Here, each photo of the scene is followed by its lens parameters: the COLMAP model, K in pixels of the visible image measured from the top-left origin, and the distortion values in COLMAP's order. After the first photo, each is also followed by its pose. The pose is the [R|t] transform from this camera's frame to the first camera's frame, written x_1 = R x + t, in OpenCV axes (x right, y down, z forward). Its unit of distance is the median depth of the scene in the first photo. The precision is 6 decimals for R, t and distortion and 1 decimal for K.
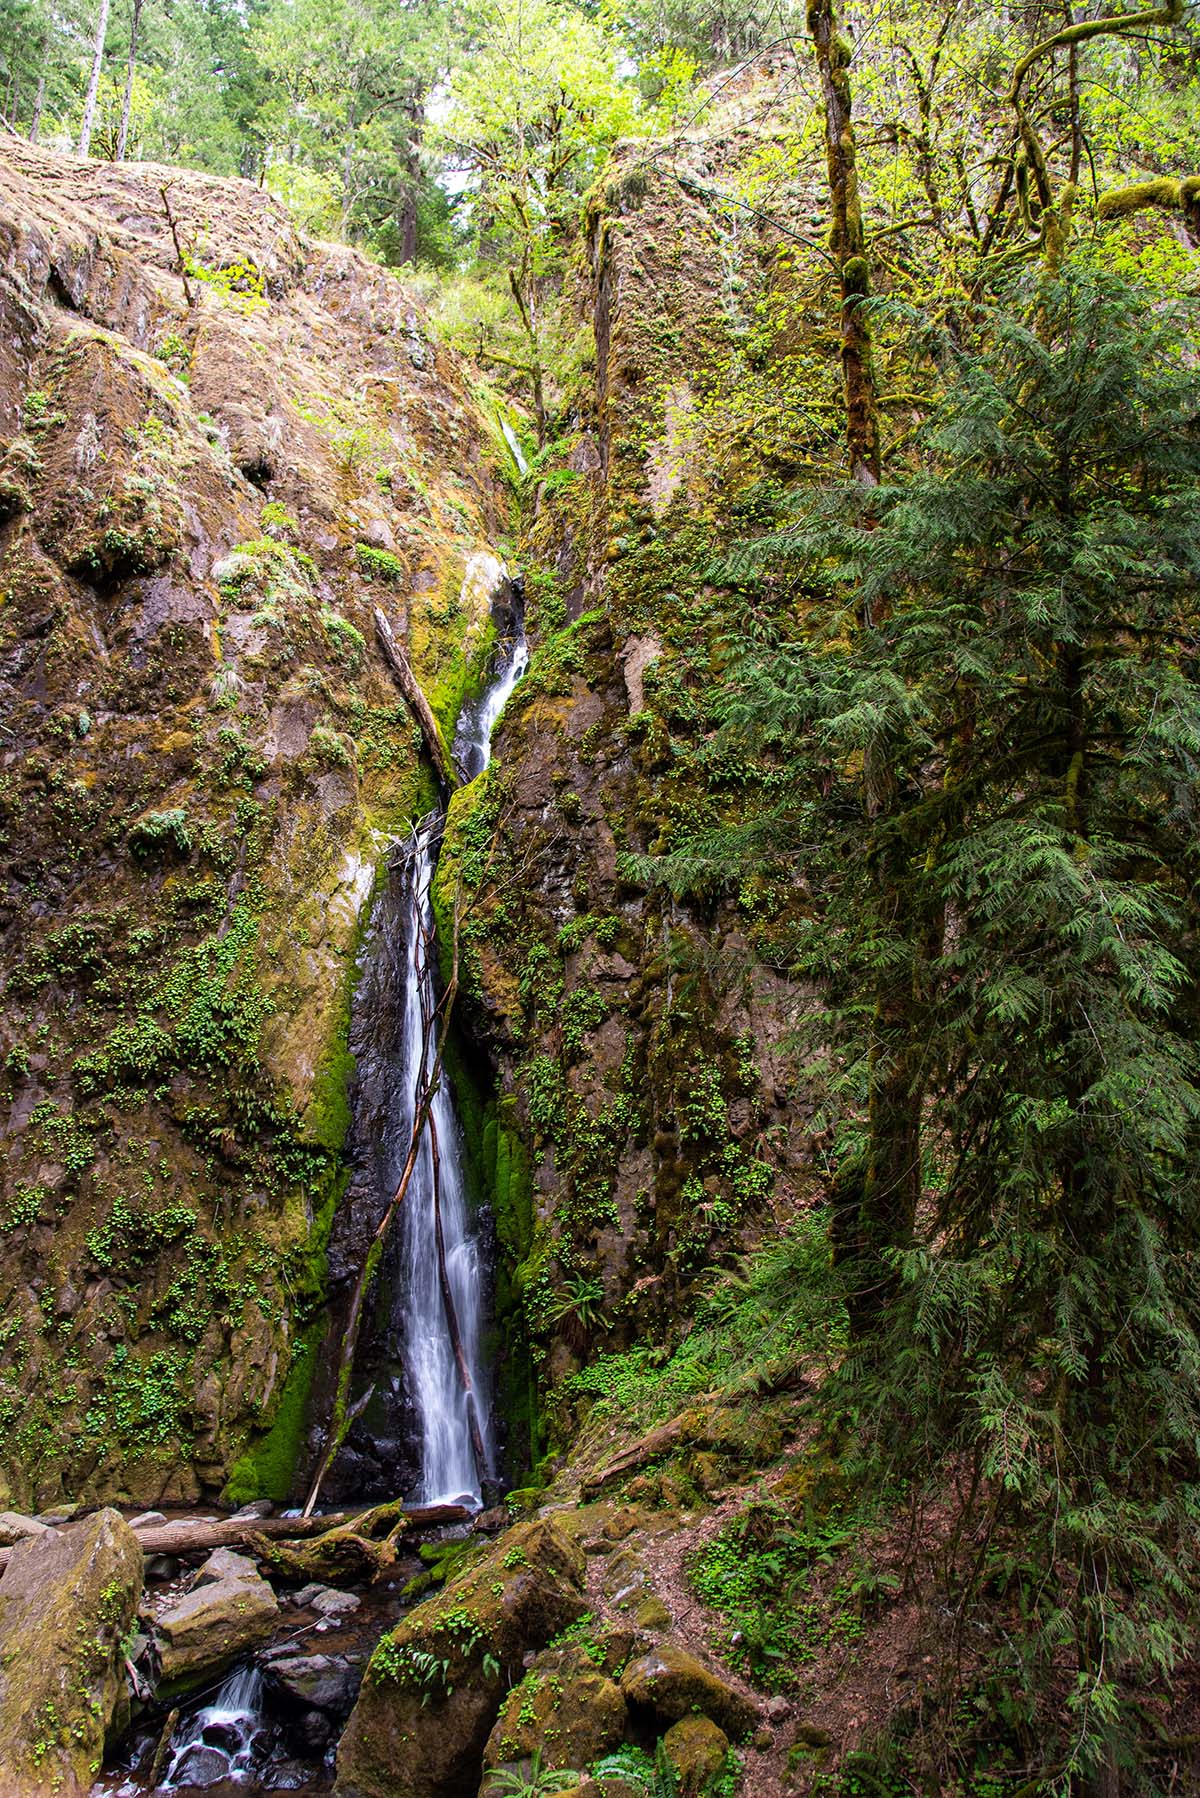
lens RADIAL K [[1245.7, 0, 599.4], [0, 1245.7, 896.3], [0, 0, 1]] dist [0.059812, -0.021530]
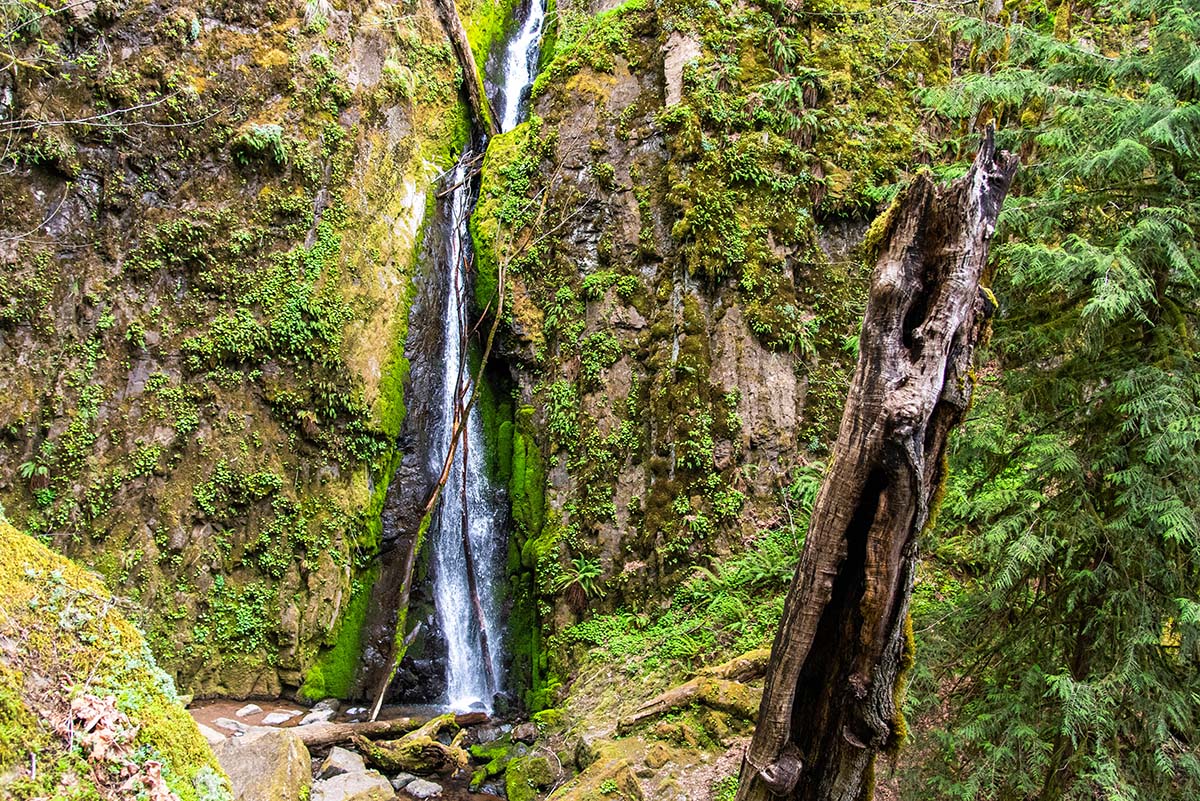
lens RADIAL K [[1021.3, 0, 600.6], [0, 1021.3, 401.2], [0, 0, 1]] dist [0.037918, -0.012285]
pose [[0.972445, 0.120561, 0.199540, -0.219099], [-0.162247, 0.964601, 0.207895, -0.073285], [-0.167412, -0.234542, 0.957582, 0.014021]]
